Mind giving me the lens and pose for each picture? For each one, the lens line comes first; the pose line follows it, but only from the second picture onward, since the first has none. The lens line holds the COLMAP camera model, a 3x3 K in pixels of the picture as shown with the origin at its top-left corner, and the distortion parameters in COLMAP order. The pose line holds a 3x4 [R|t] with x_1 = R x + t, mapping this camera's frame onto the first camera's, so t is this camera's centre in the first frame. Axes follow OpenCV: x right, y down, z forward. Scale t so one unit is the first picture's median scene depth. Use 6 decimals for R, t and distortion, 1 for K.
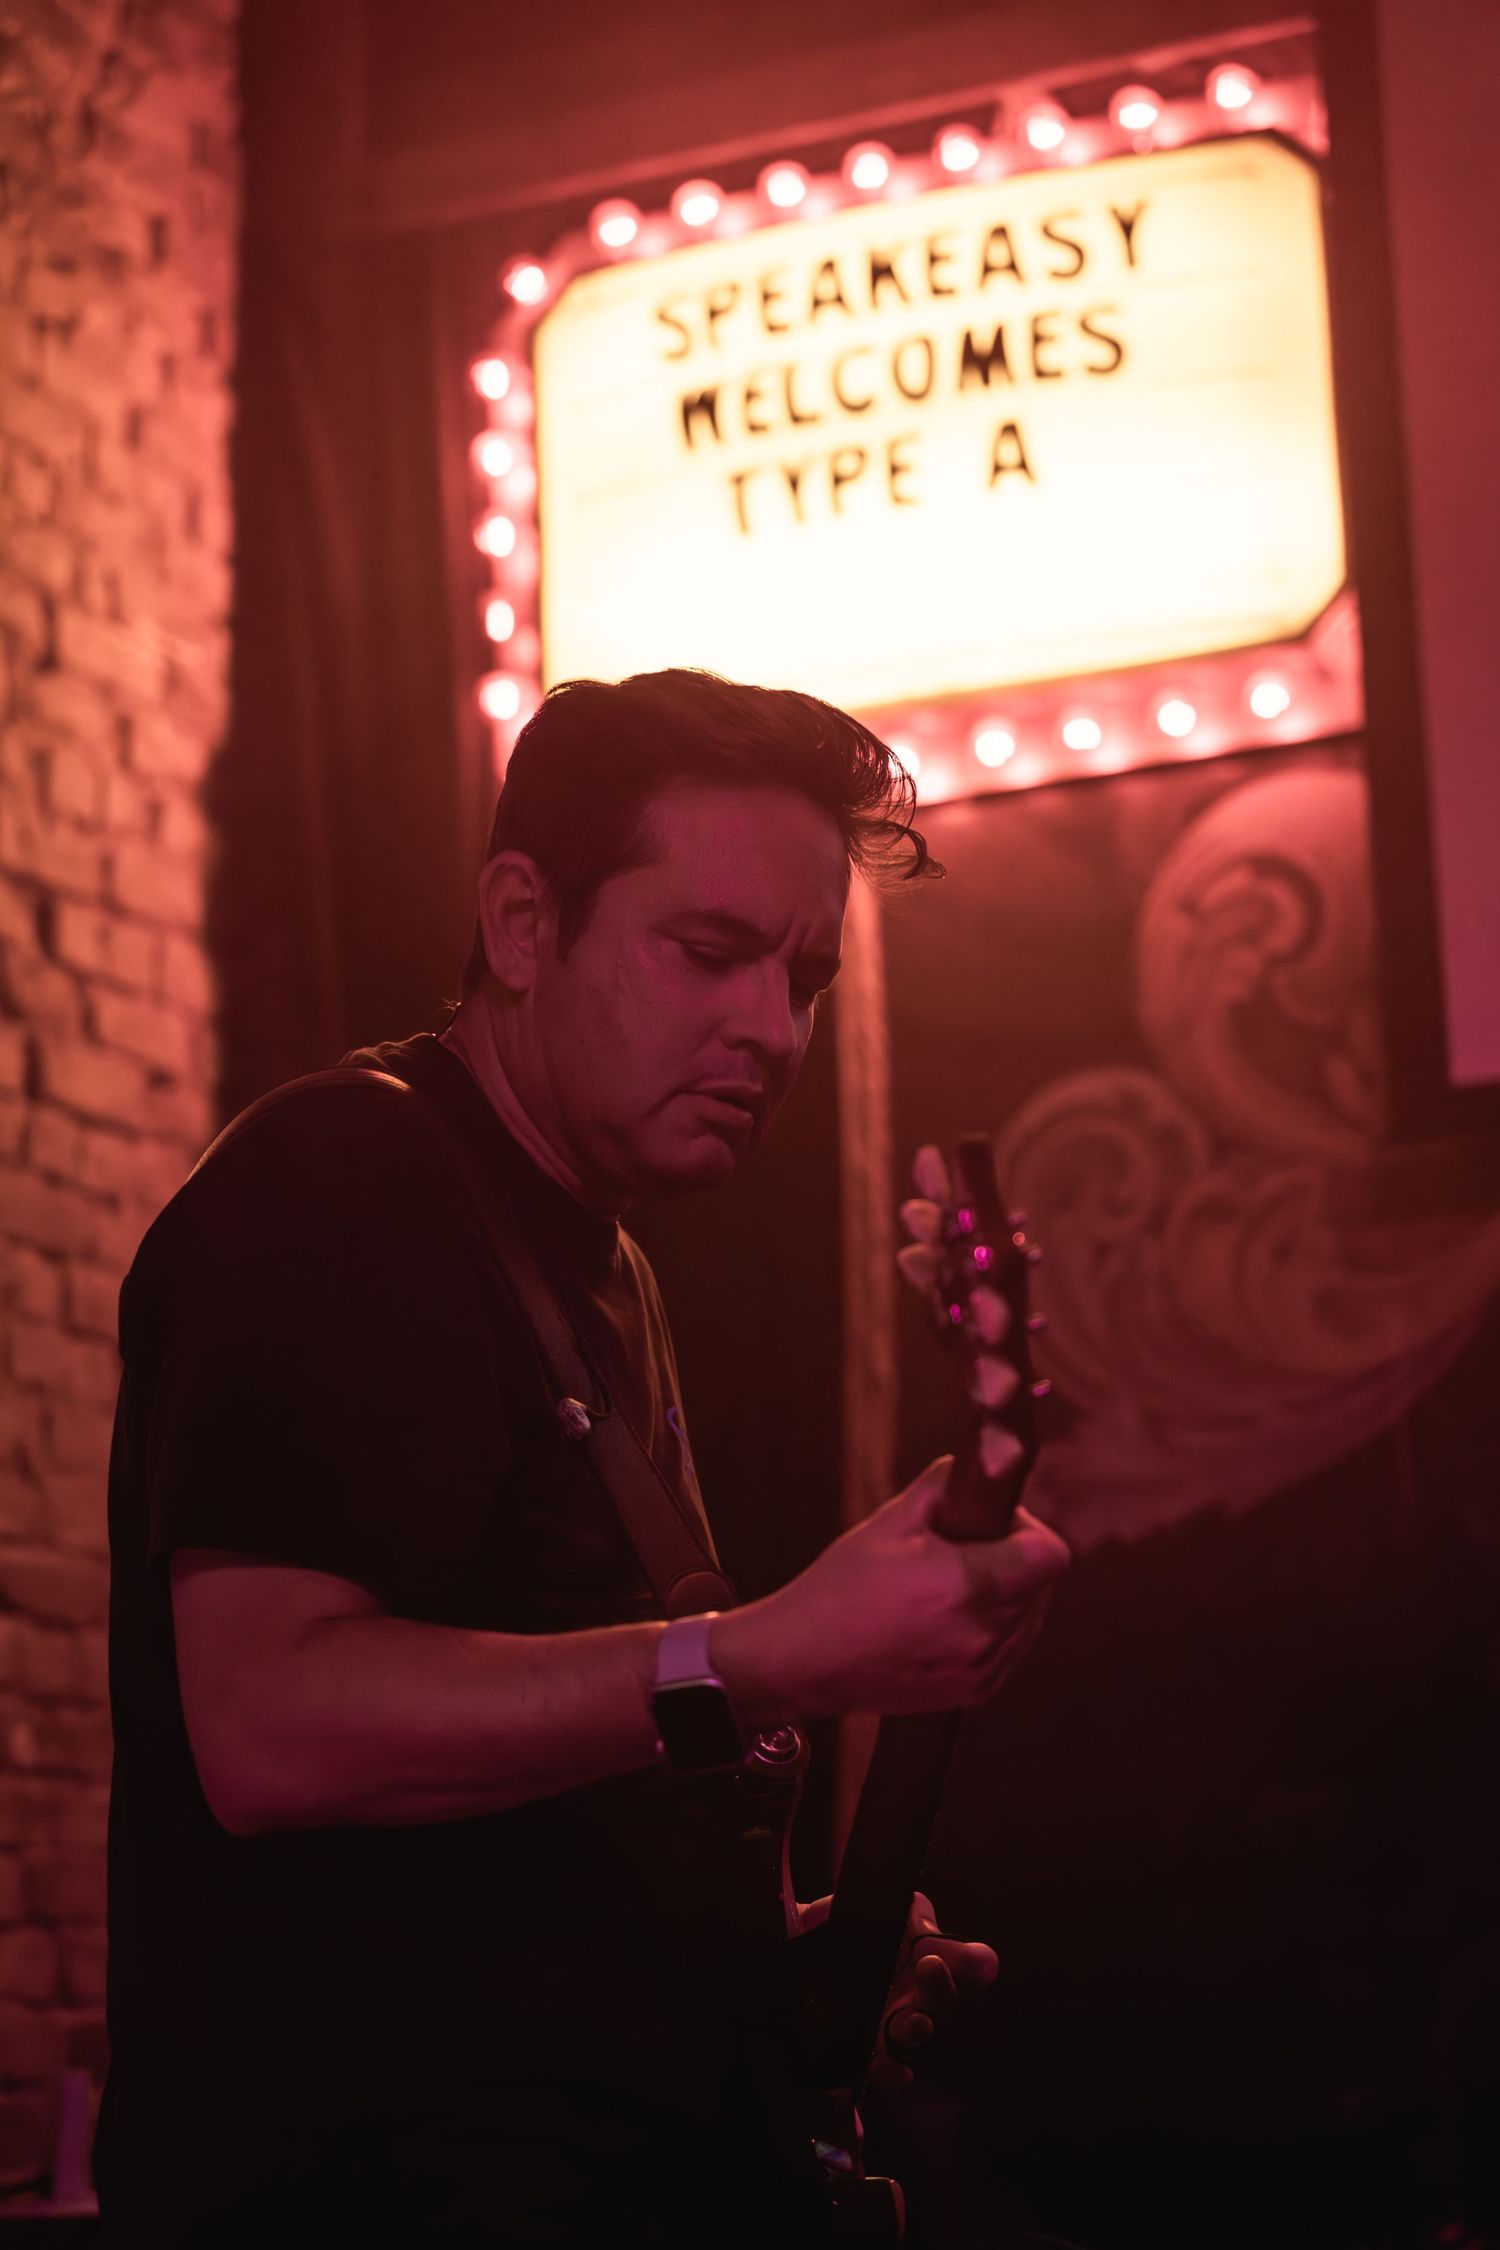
lens RADIAL K [[4577.9, 0, 741.9], [0, 4577.9, 1139.7], [0, 0, 1]] dist [0.023801, 0.000000]
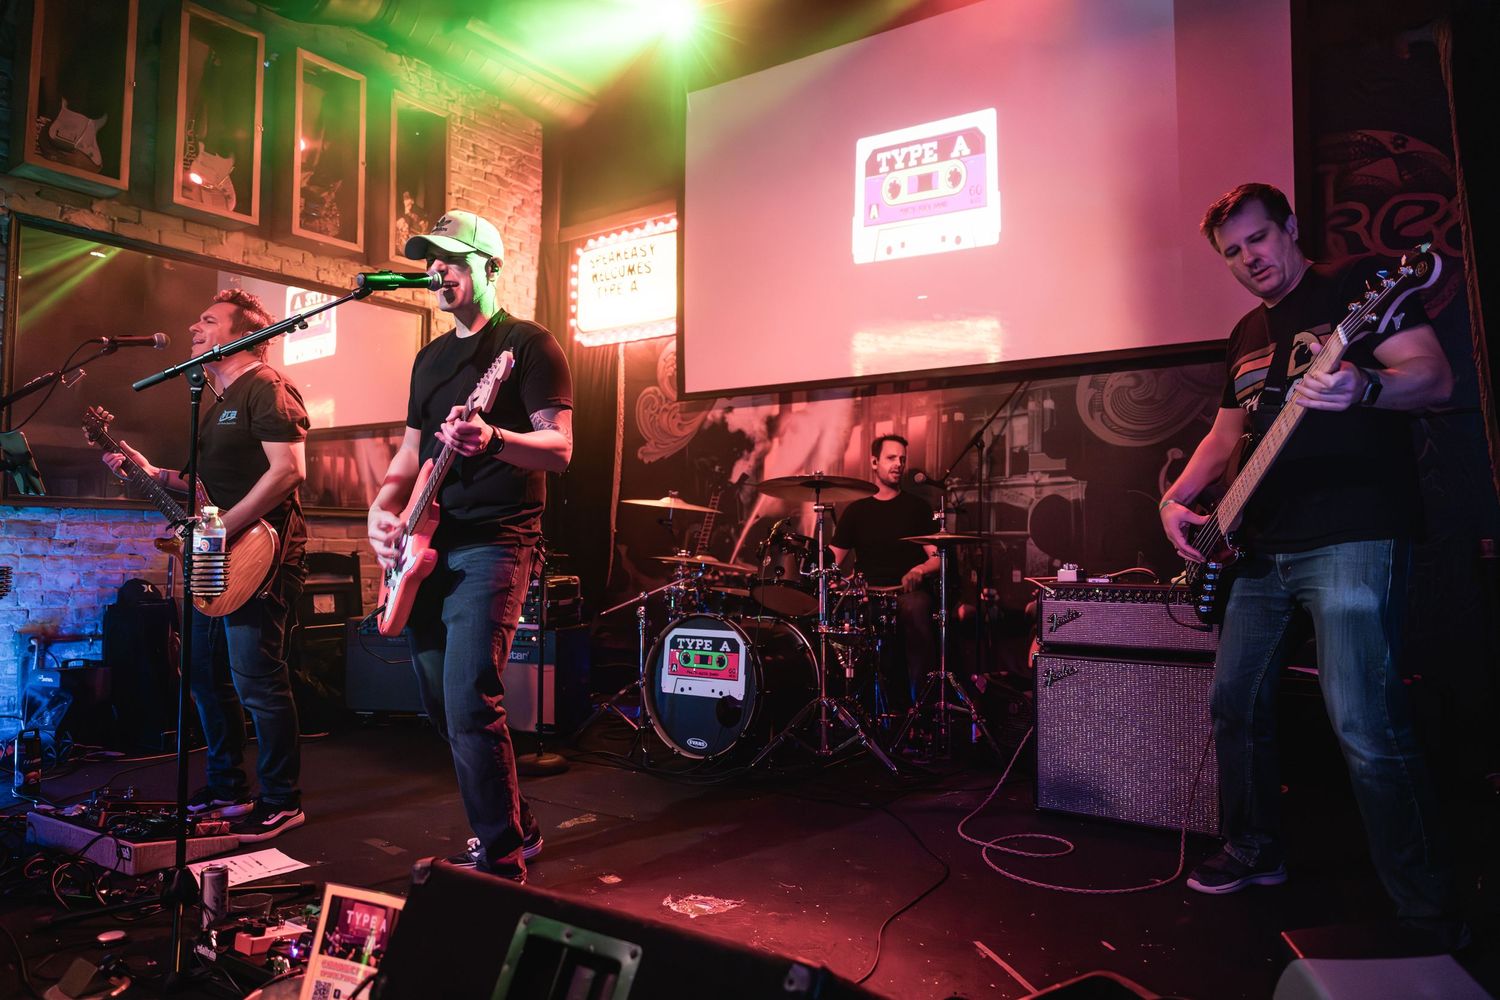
lens RADIAL K [[997.3, 0, 756.4], [0, 997.3, 502.9], [0, 0, 1]] dist [-0.007791, -0.008000]
pose [[0.978987, 0.032397, -0.201334, 0.493556], [0.003030, 0.984880, 0.173211, -0.093308], [0.203901, -0.170181, 0.964086, -0.305444]]
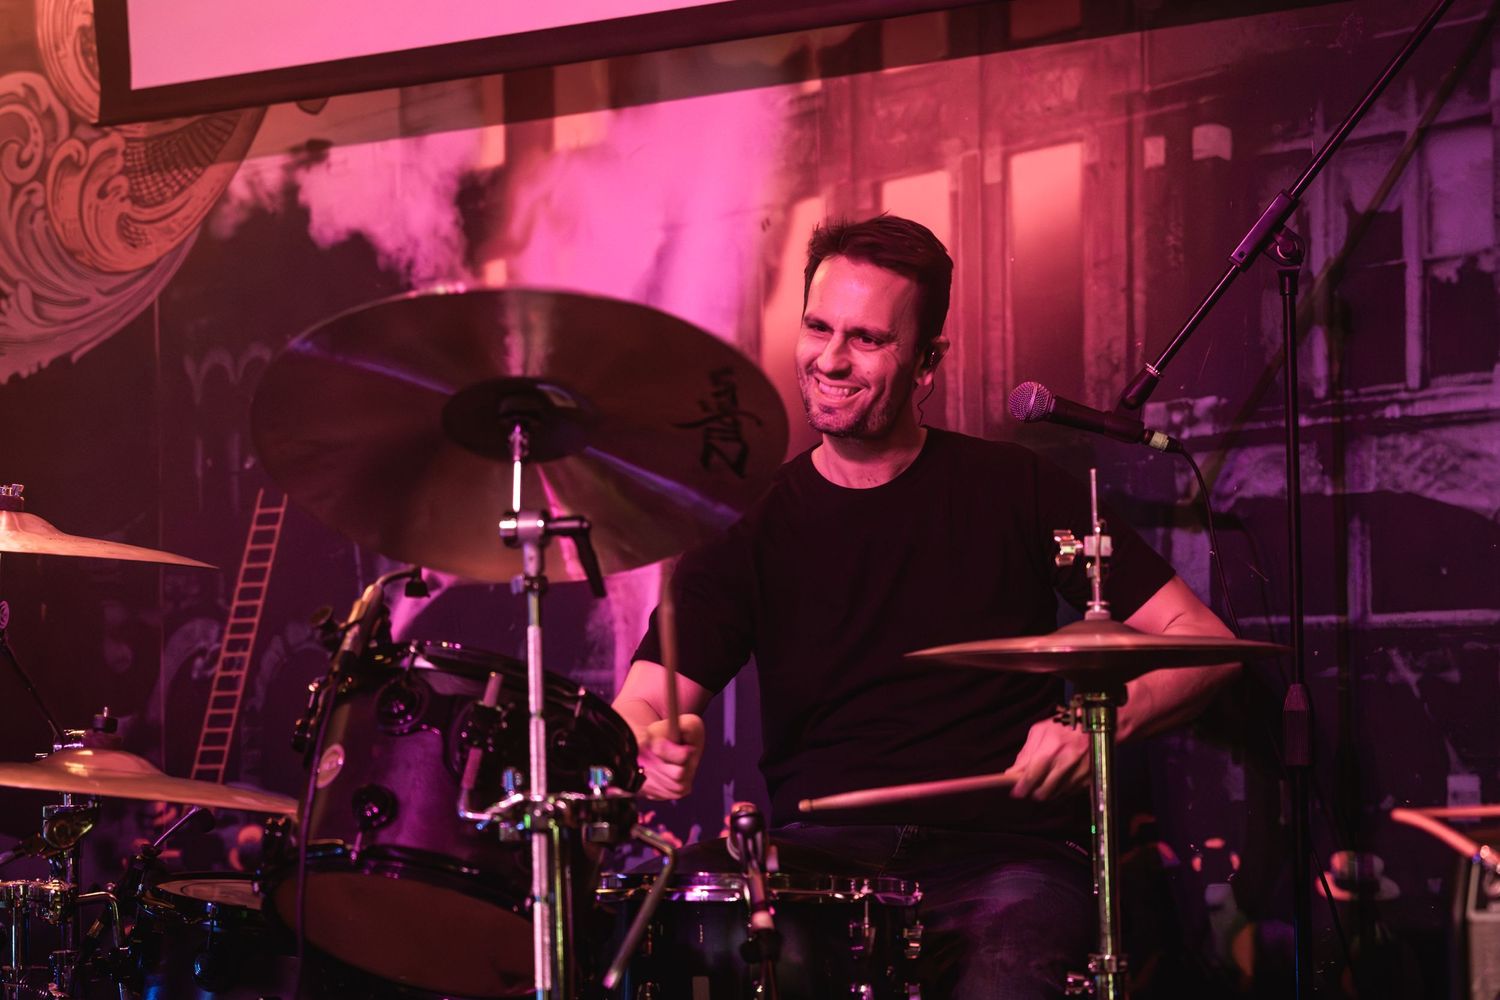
lens RADIAL K [[3577.9, 0, 734.5], [0, 3577.9, 507.4], [0, 0, 1]] dist [0.041206, 0.000000]
pose [[0.980845, 0.000816, -0.194789, 0.549014], [0.031388, 0.986261, 0.162184, -0.058744], [0.192245, -0.165191, 0.967344, -0.147268]]
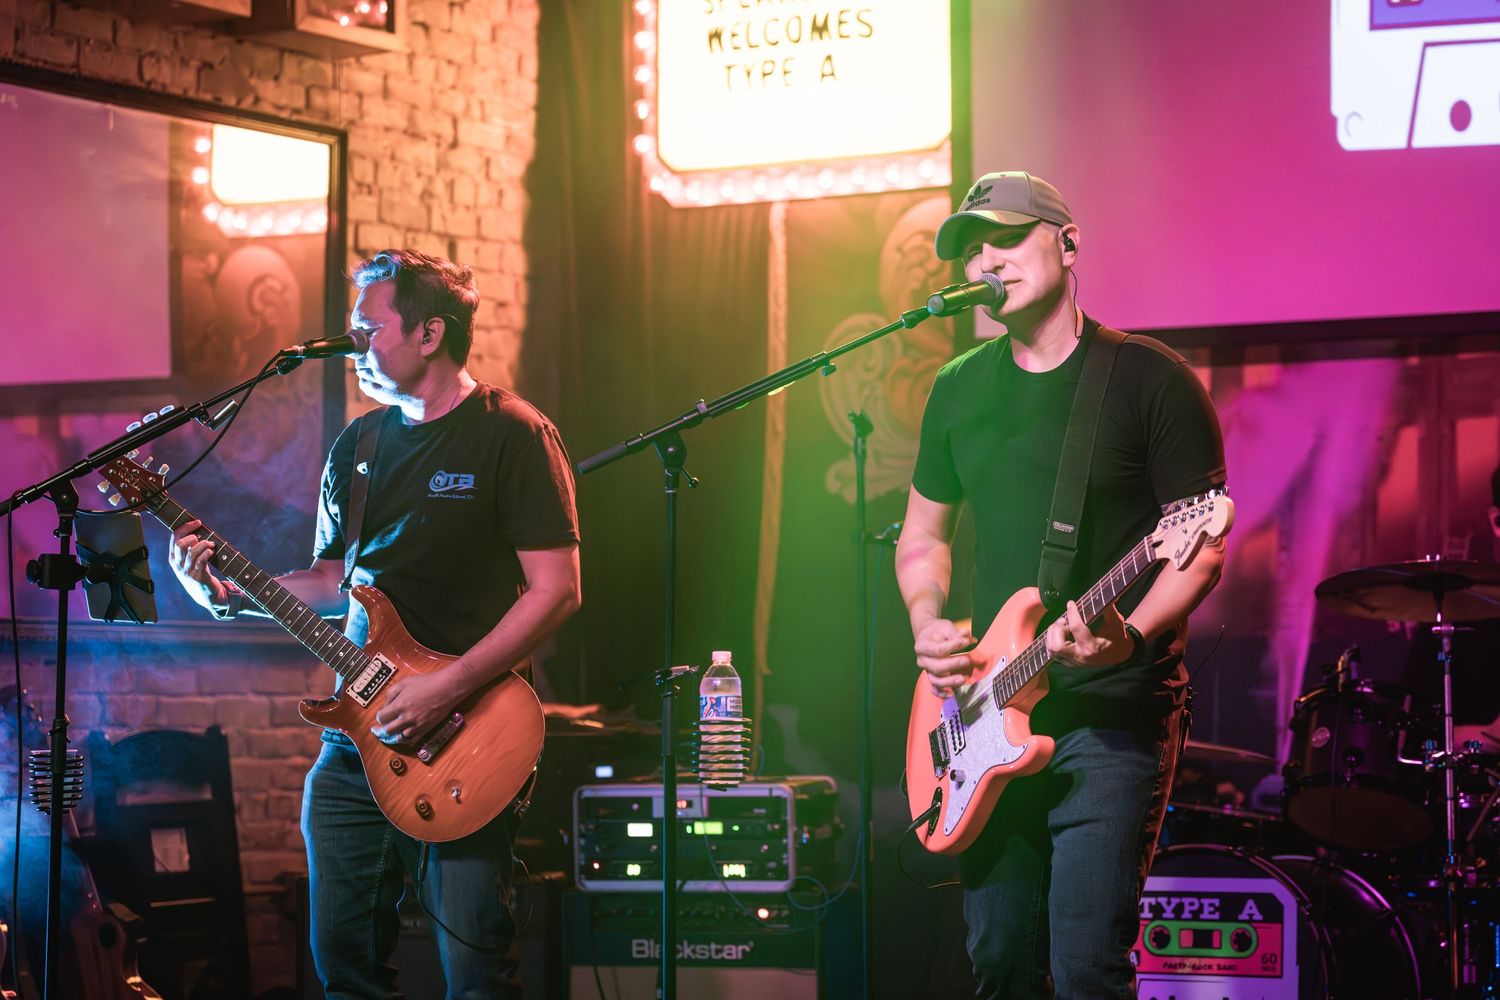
lens RADIAL K [[3911.8, 0, 759.1], [0, 3911.8, 508.8], [0, 0, 1]] dist [0.059332, 0.000000]
pose [[0.989583, 0.027591, -0.141298, 0.326260], [-0.003758, 0.986079, 0.166233, -0.265269], [0.143917, -0.163970, 0.975911, -1.120504]]
